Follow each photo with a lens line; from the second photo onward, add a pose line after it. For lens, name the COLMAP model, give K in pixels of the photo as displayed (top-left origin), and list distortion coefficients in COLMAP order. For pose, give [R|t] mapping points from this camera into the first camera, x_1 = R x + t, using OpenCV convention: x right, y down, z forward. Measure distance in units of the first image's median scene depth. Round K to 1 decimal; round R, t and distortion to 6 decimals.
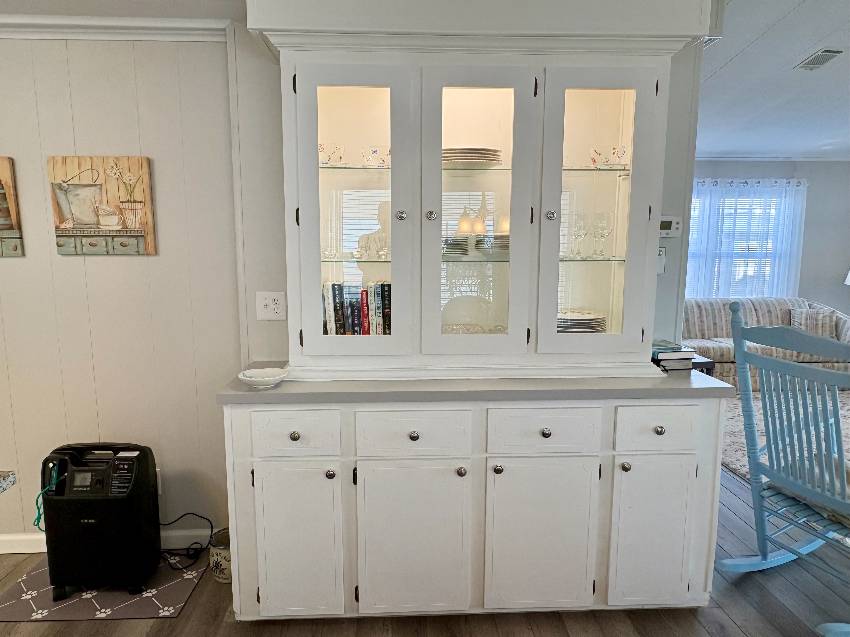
lens RADIAL K [[553.5, 0, 424.6], [0, 553.5, 320.6], [0, 0, 1]] dist [0.021635, -0.001038]
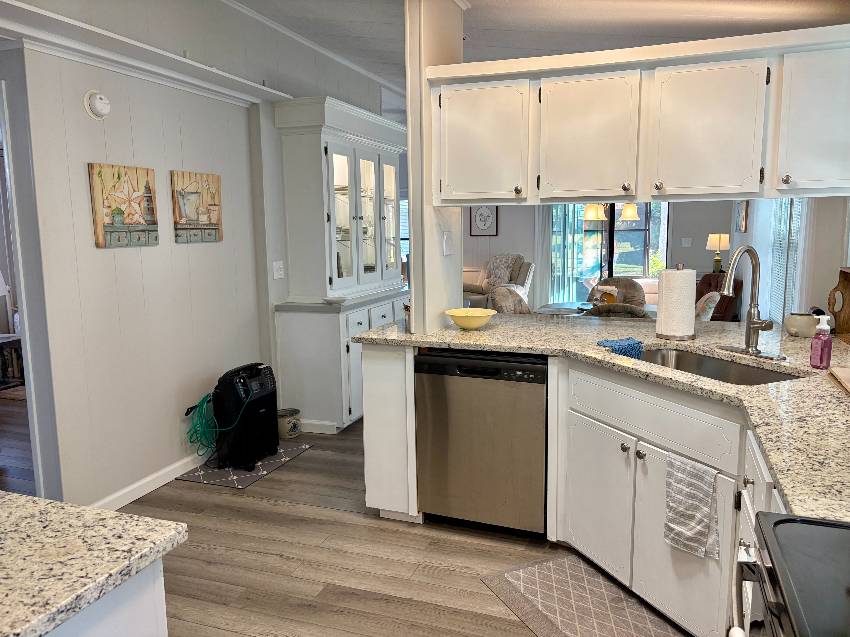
lens RADIAL K [[641.2, 0, 425.4], [0, 641.2, 317.8], [0, 0, 1]] dist [0.011062, -0.013109]
pose [[0.383133, -0.138249, 0.913289, -1.879124], [0.149045, 0.985032, 0.086584, 0.014883], [-0.911589, 0.102948, 0.398003, -0.142129]]
